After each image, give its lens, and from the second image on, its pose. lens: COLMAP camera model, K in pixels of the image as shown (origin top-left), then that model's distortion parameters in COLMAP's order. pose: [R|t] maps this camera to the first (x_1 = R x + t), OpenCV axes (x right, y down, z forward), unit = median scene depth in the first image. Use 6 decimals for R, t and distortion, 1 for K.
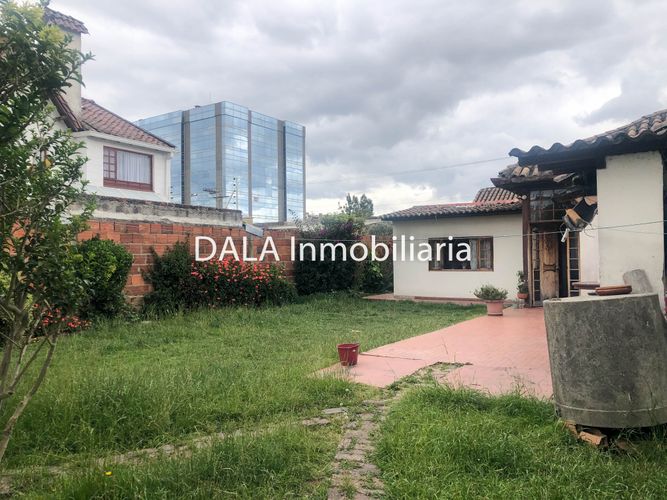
lens RADIAL K [[508.0, 0, 331.0], [0, 508.0, 247.6], [0, 0, 1]] dist [0.047553, -0.040638]
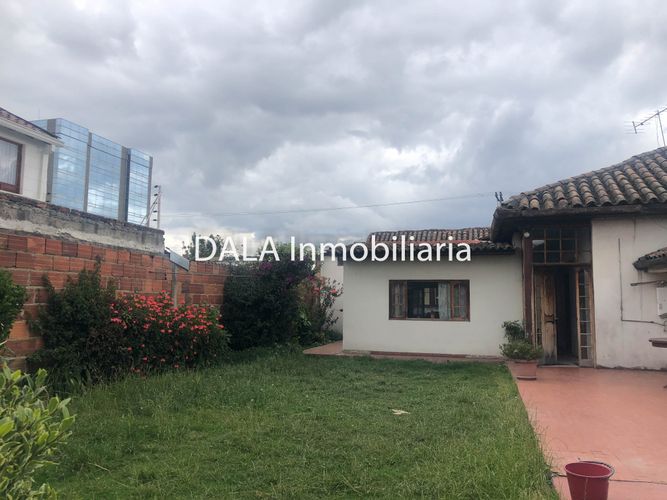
lens RADIAL K [[508.0, 0, 331.0], [0, 508.0, 247.6], [0, 0, 1]] dist [0.047553, -0.040638]
pose [[0.948730, 0.057816, 0.310755, -0.201834], [-0.030218, 0.995216, -0.092904, 0.010893], [-0.314640, 0.078751, 0.945939, 0.279597]]
